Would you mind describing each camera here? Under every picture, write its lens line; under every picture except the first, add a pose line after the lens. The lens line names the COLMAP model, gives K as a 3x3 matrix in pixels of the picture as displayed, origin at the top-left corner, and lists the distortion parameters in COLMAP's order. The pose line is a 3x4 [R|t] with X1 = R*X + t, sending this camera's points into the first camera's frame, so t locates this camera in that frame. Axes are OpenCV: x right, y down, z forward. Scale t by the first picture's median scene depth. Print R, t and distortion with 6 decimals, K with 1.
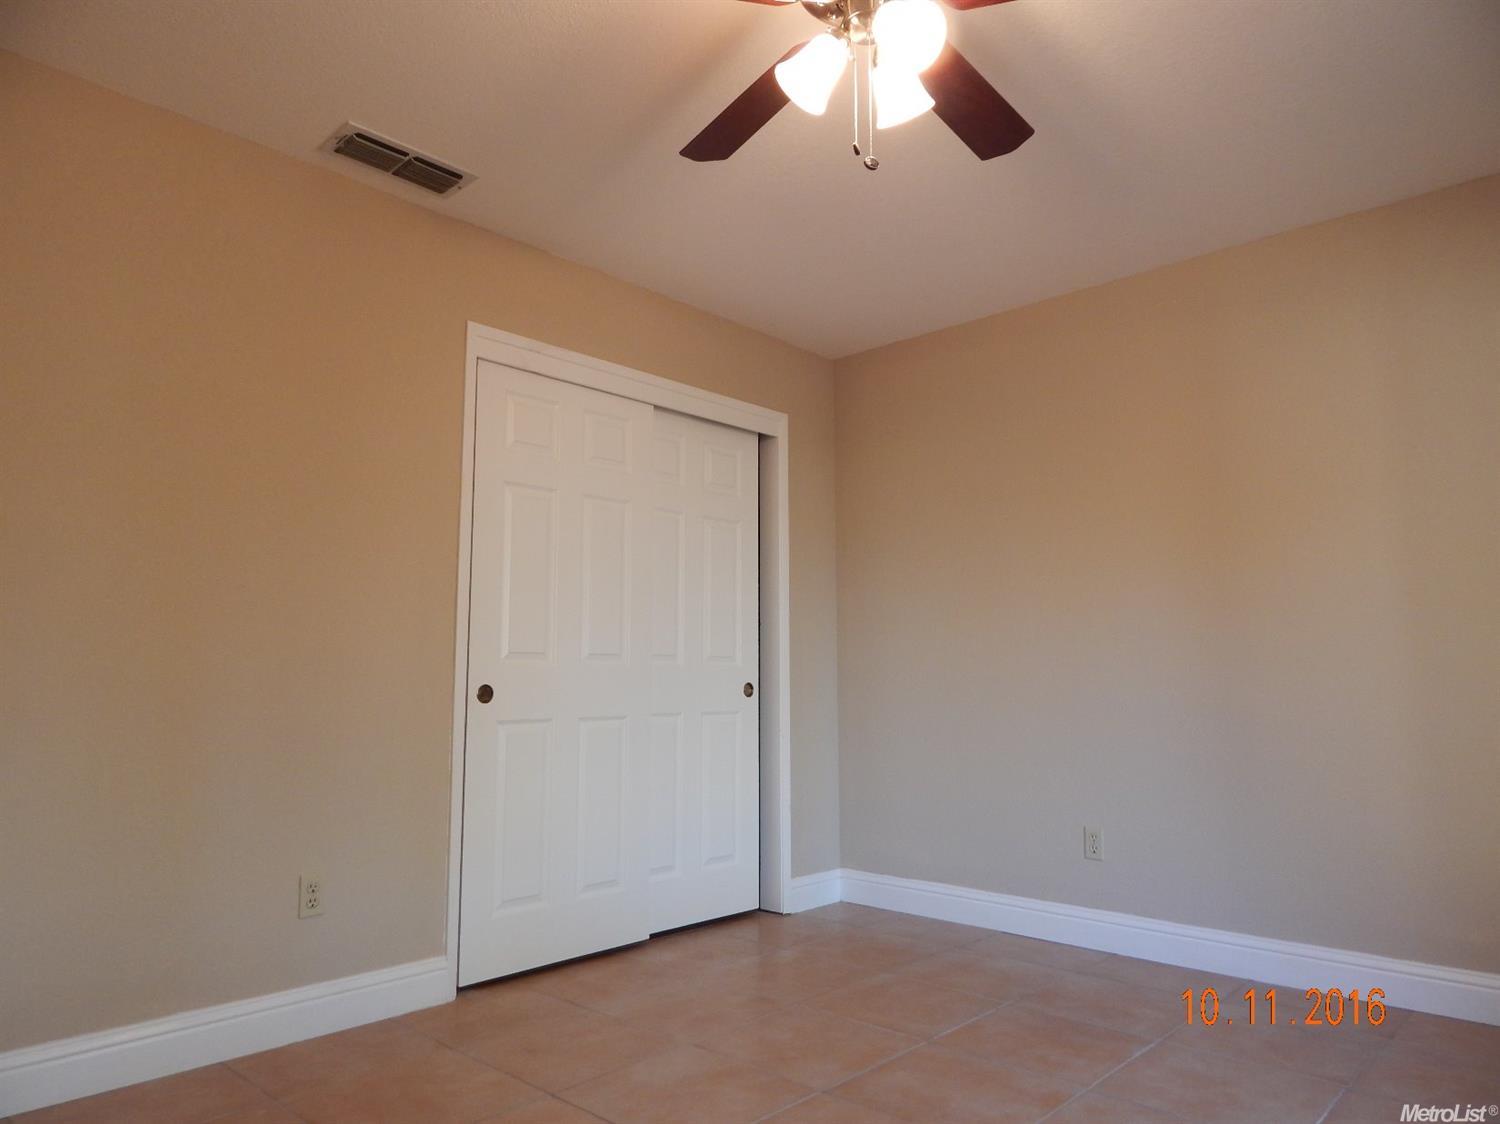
lens RADIAL K [[982.5, 0, 759.7], [0, 982.5, 554.7], [0, 0, 1]] dist [-0.000800, -0.008026]
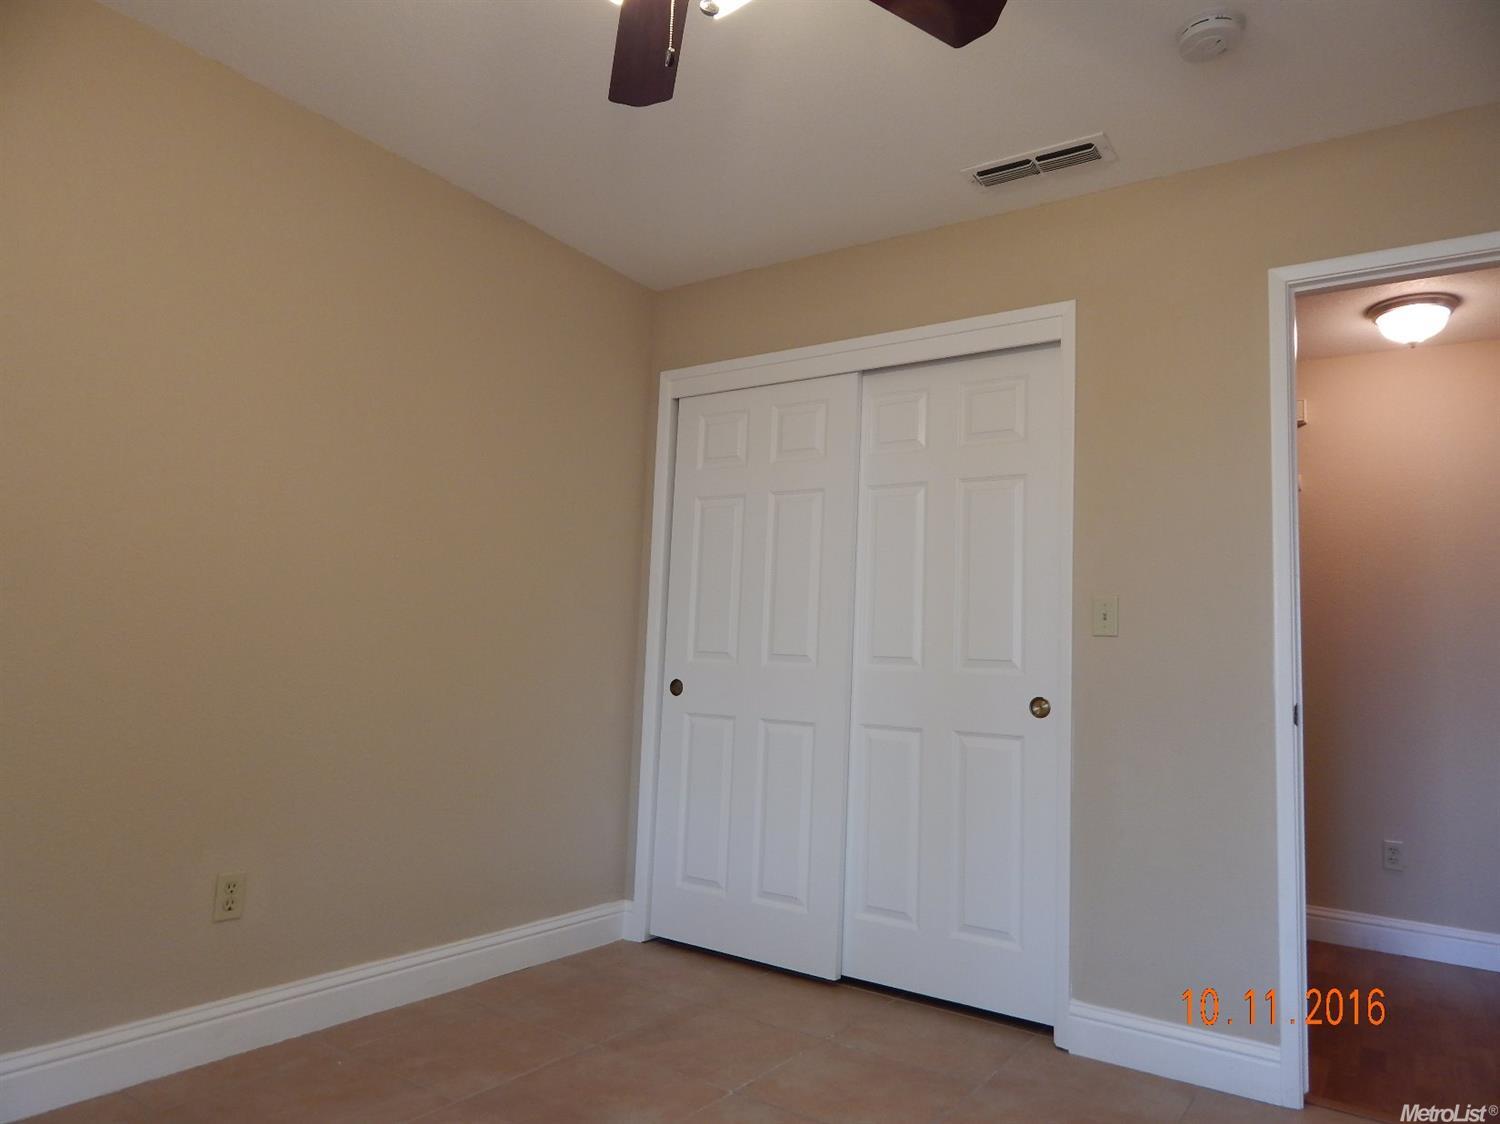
lens RADIAL K [[982.5, 0, 759.7], [0, 982.5, 554.7], [0, 0, 1]] dist [-0.000800, -0.008026]
pose [[0.156482, -0.116617, -0.980772, 0.862099], [0.076510, 0.991452, -0.105680, 0.115271], [0.984713, -0.058502, 0.164067, 0.902802]]
